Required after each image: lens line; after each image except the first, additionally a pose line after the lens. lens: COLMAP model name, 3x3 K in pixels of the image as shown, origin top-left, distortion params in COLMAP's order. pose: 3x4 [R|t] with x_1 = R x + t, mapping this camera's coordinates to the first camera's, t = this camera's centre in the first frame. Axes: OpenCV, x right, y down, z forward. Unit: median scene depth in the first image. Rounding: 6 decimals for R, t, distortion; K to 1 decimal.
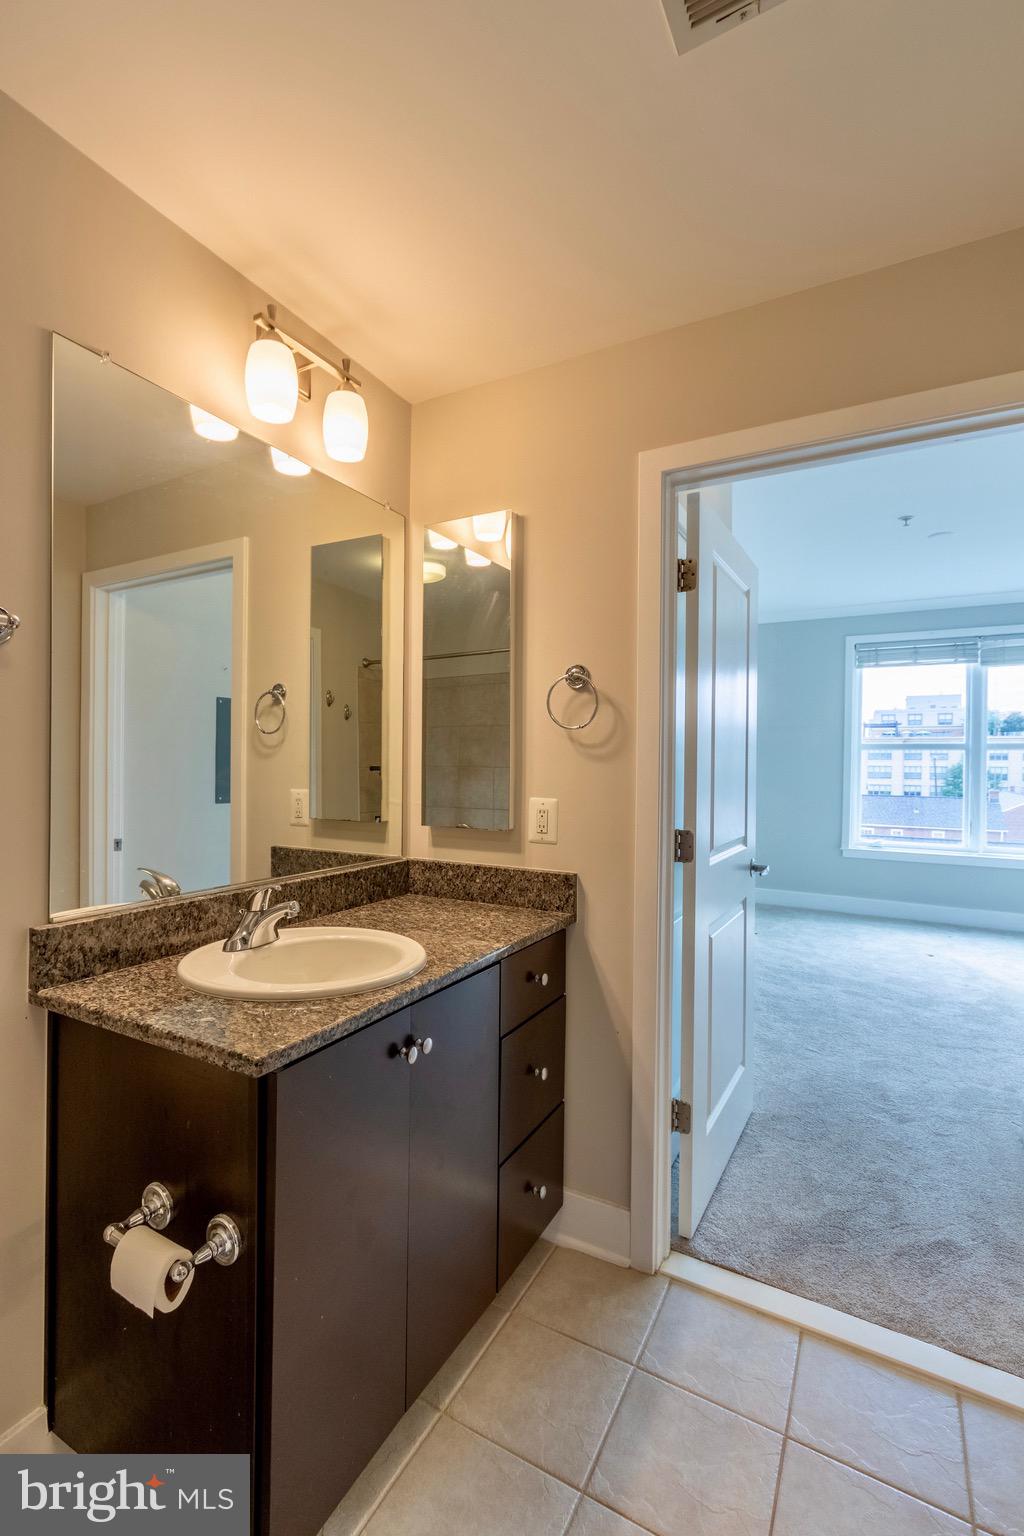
lens RADIAL K [[703.4, 0, 487.4], [0, 703.4, 769.4], [0, 0, 1]] dist [0.006536, -0.001390]
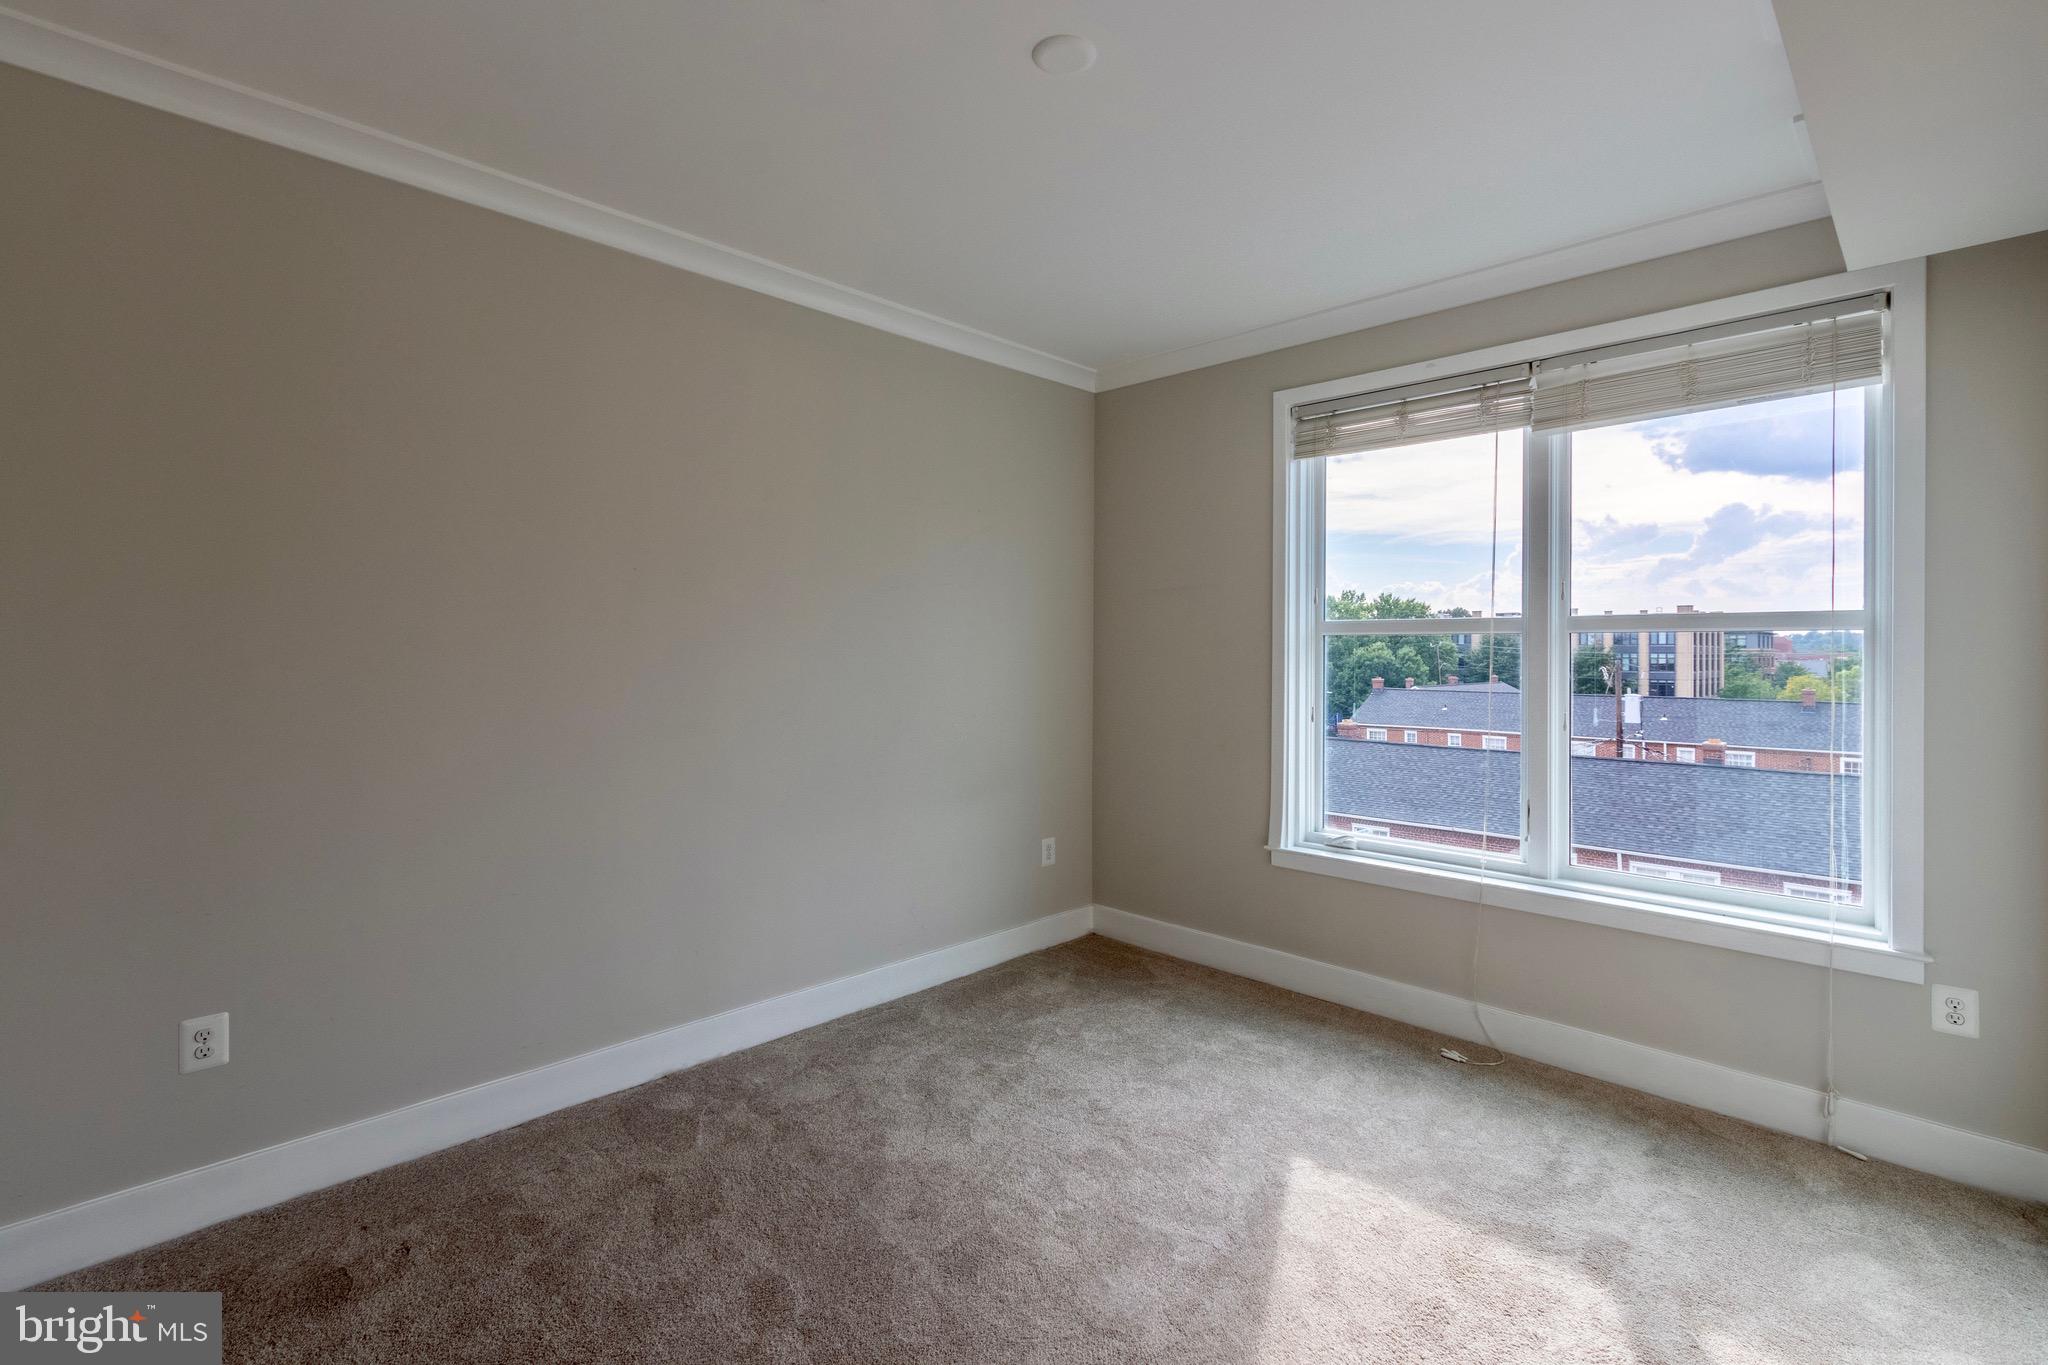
lens RADIAL K [[937.9, 0, 1037.0], [0, 937.9, 646.1], [0, 0, 1]] dist [0.006536, -0.001390]
pose [[0.967247, -0.007830, -0.253715, 0.510568], [0.003395, 0.999834, -0.017914, -0.009625], [0.253813, 0.016466, 0.967113, 0.357746]]
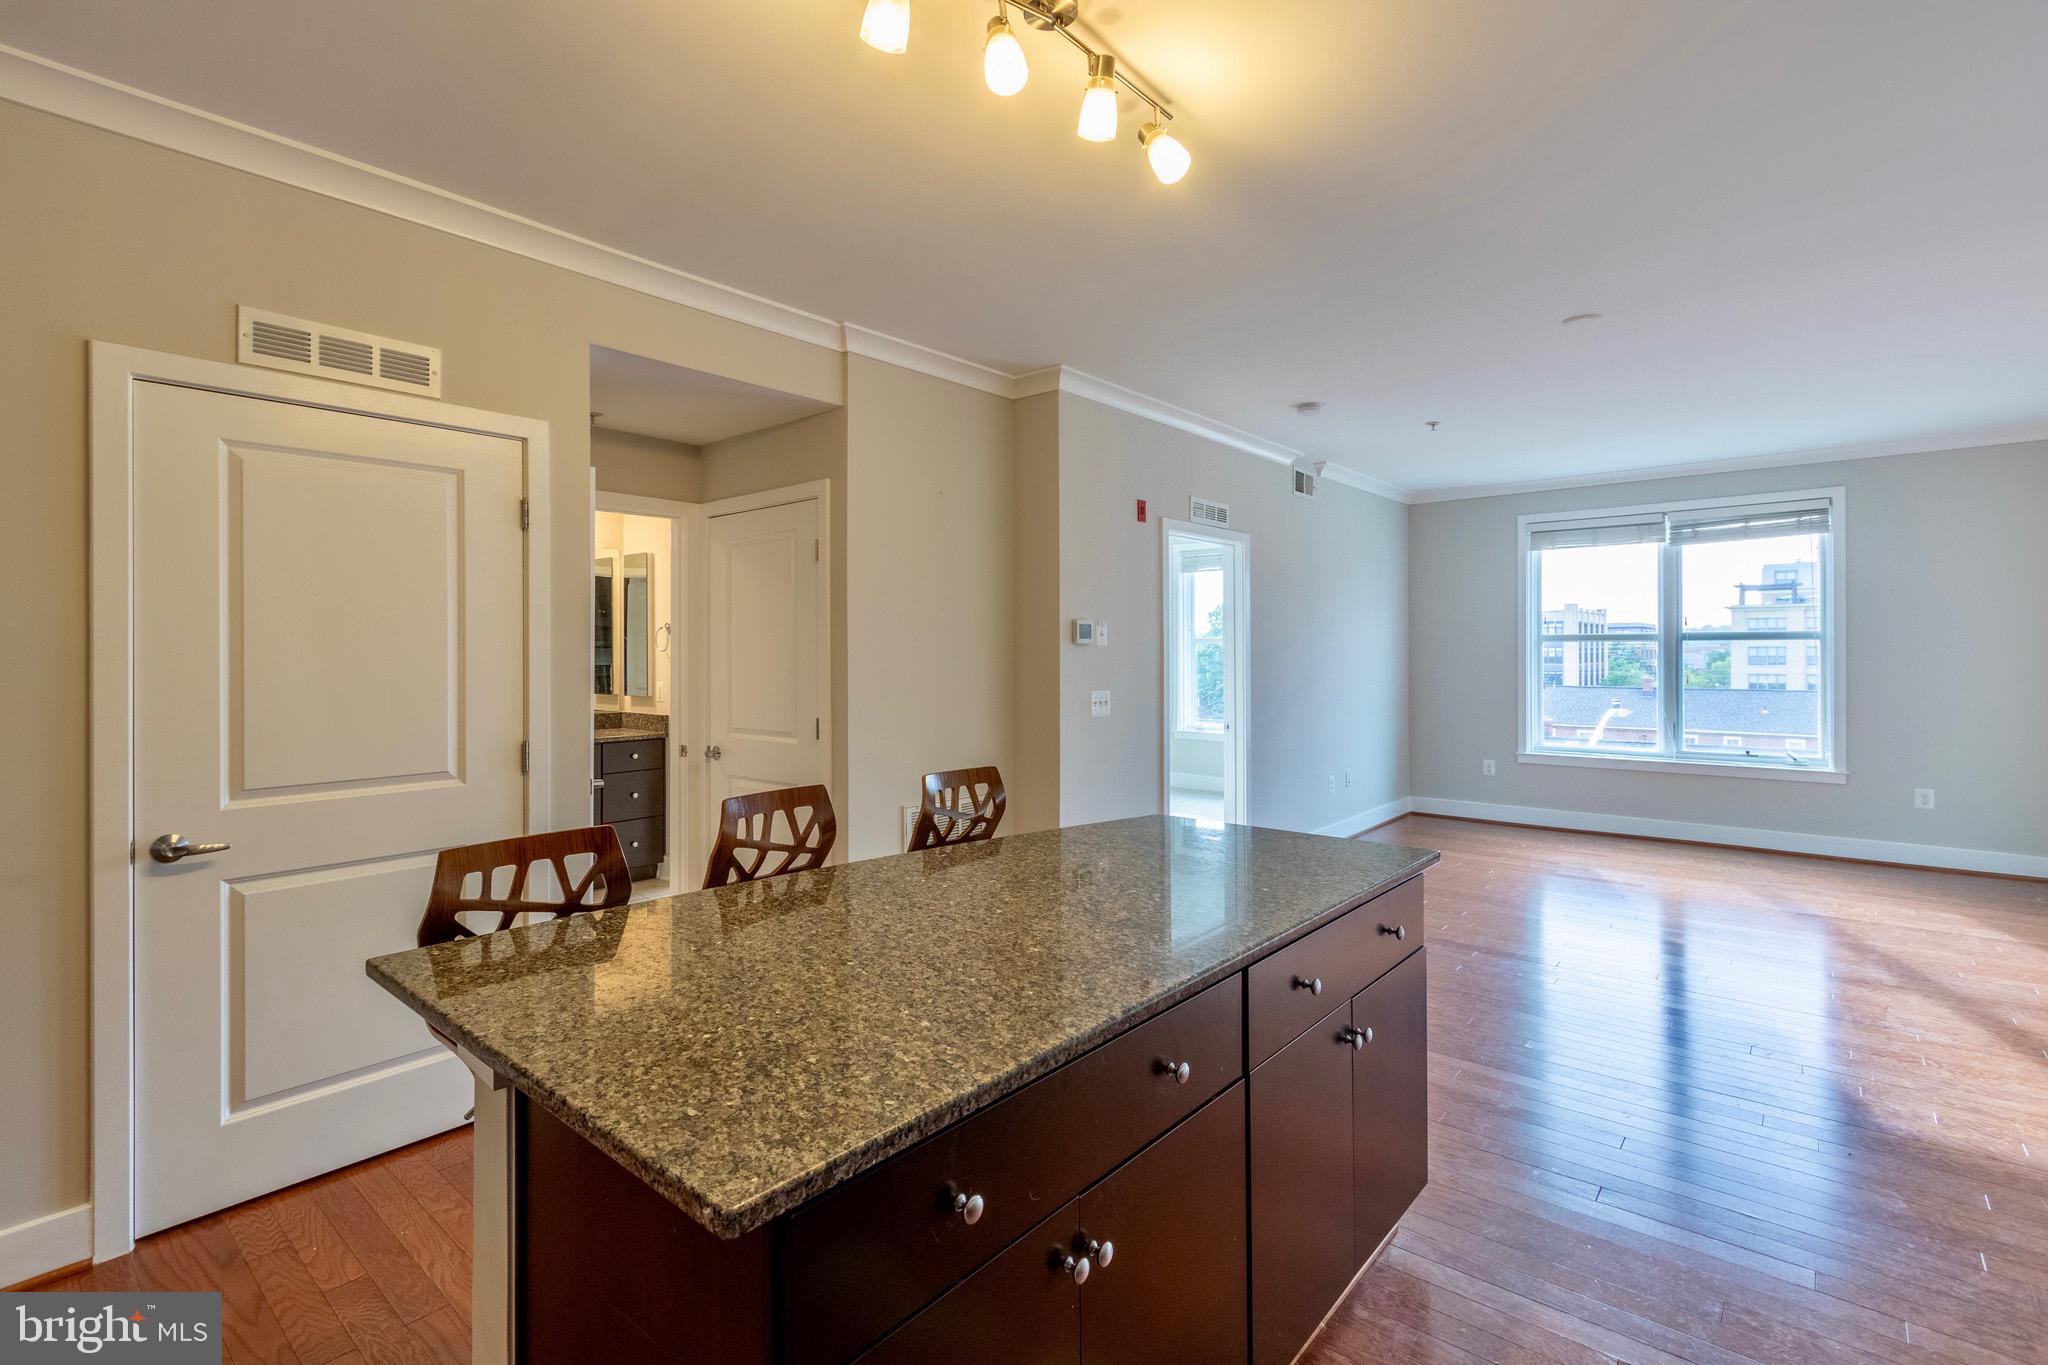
lens RADIAL K [[937.9, 0, 1021.9], [0, 937.9, 654.4], [0, 0, 1]] dist [0.006536, -0.001390]
pose [[0.984663, -0.012060, -0.174052, 0.095058], [0.011269, 0.999921, -0.005536, -0.012305], [0.174105, 0.003490, 0.984721, -0.279337]]
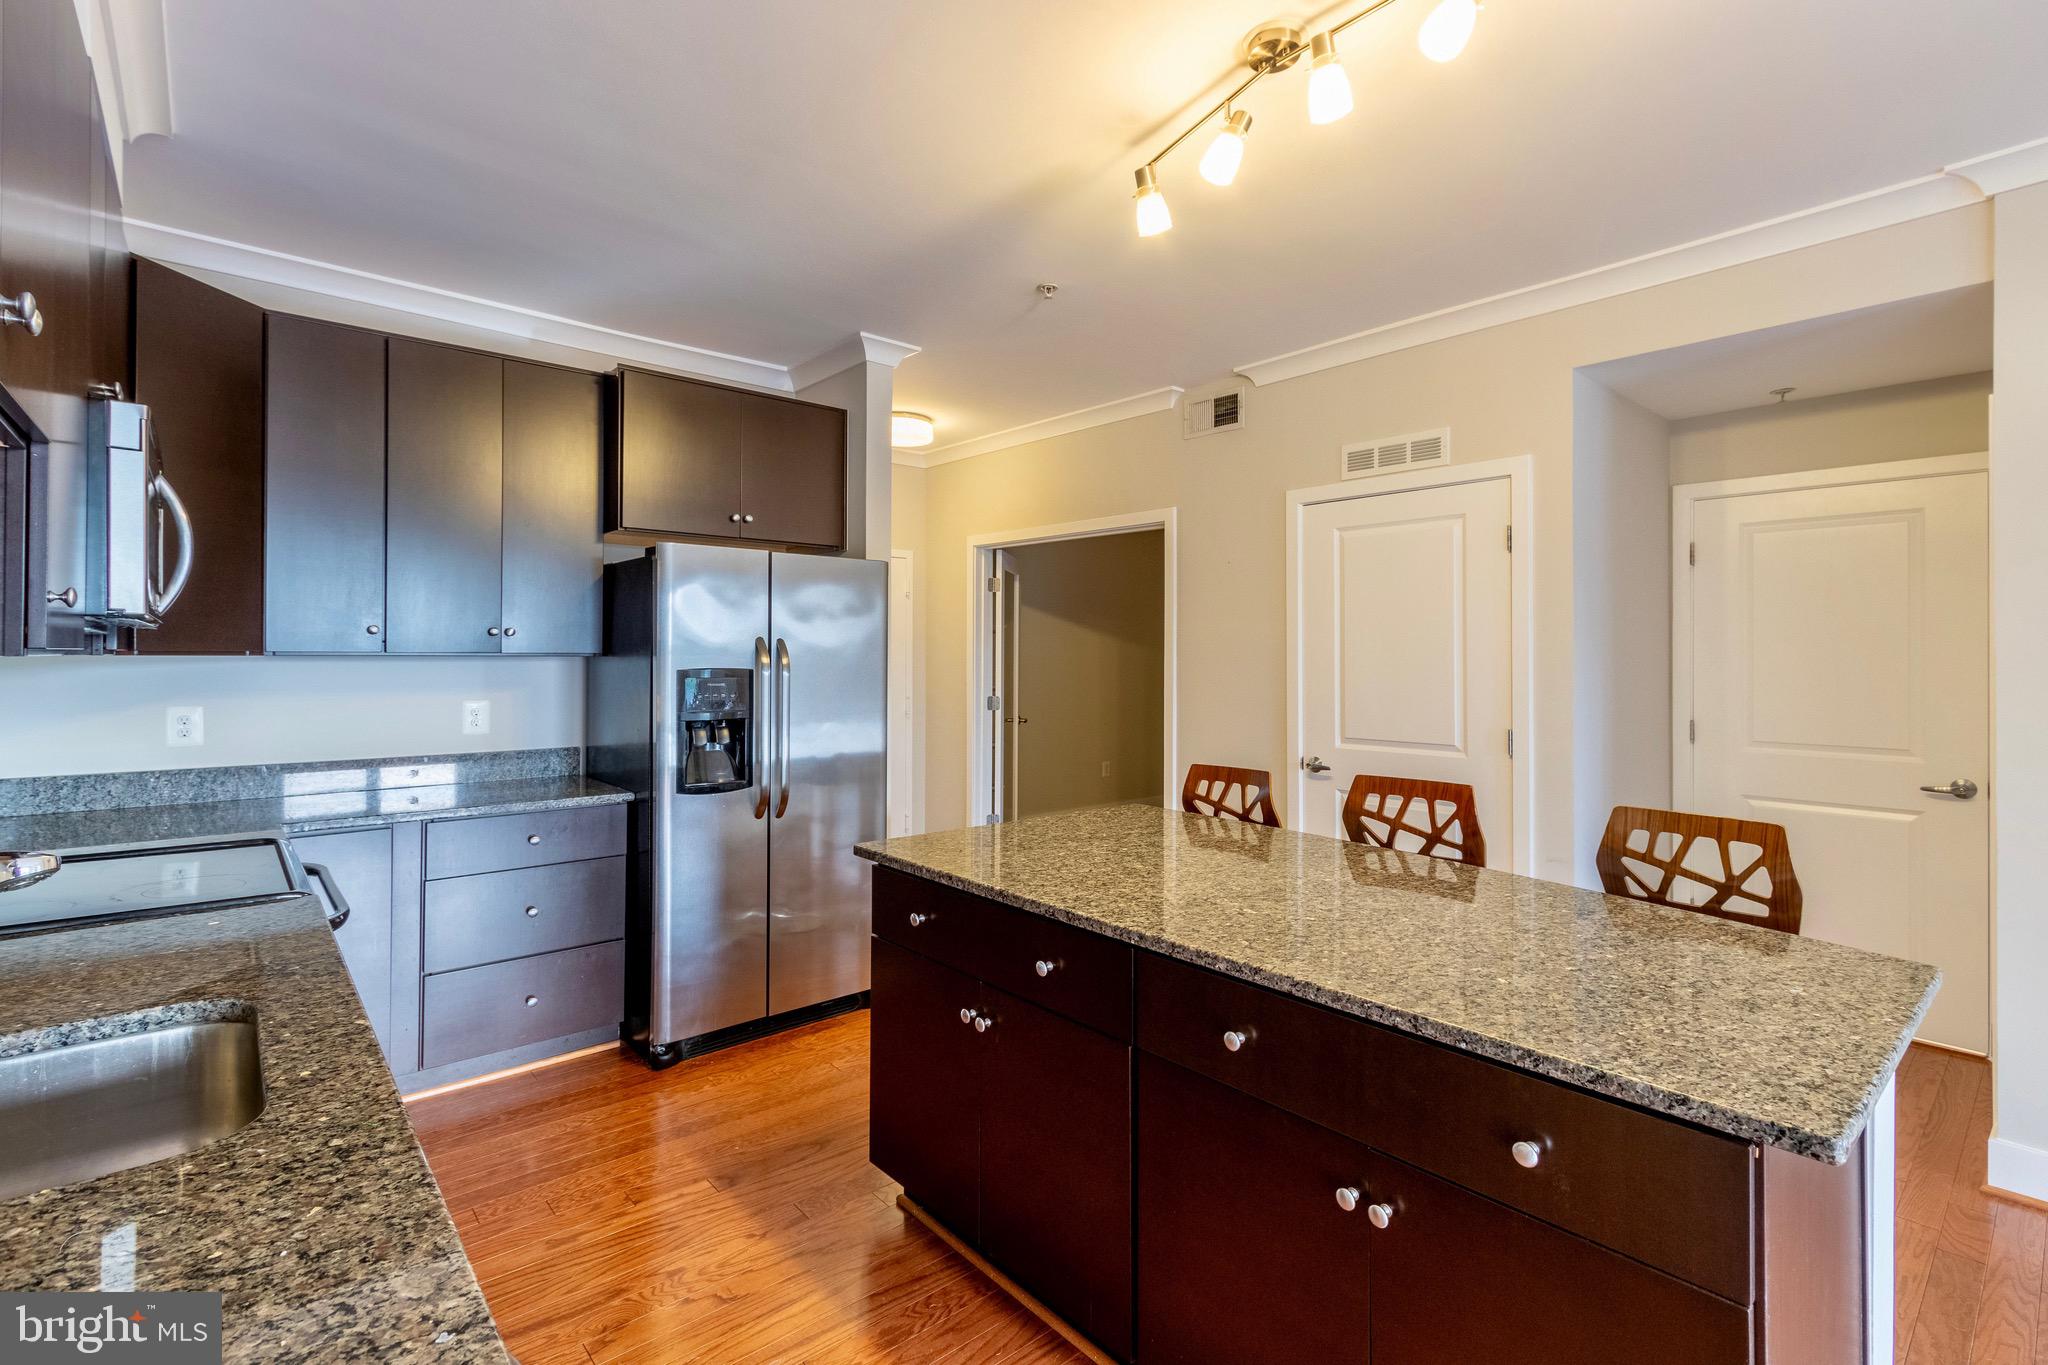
lens RADIAL K [[937.9, 0, 1036.8], [0, 937.9, 653.1], [0, 0, 1]] dist [0.006536, -0.001390]
pose [[-0.305865, -0.010798, -0.952014, 0.380596], [-0.011206, 0.999907, -0.007740, -0.012261], [0.952009, 0.008301, -0.305958, 0.037115]]
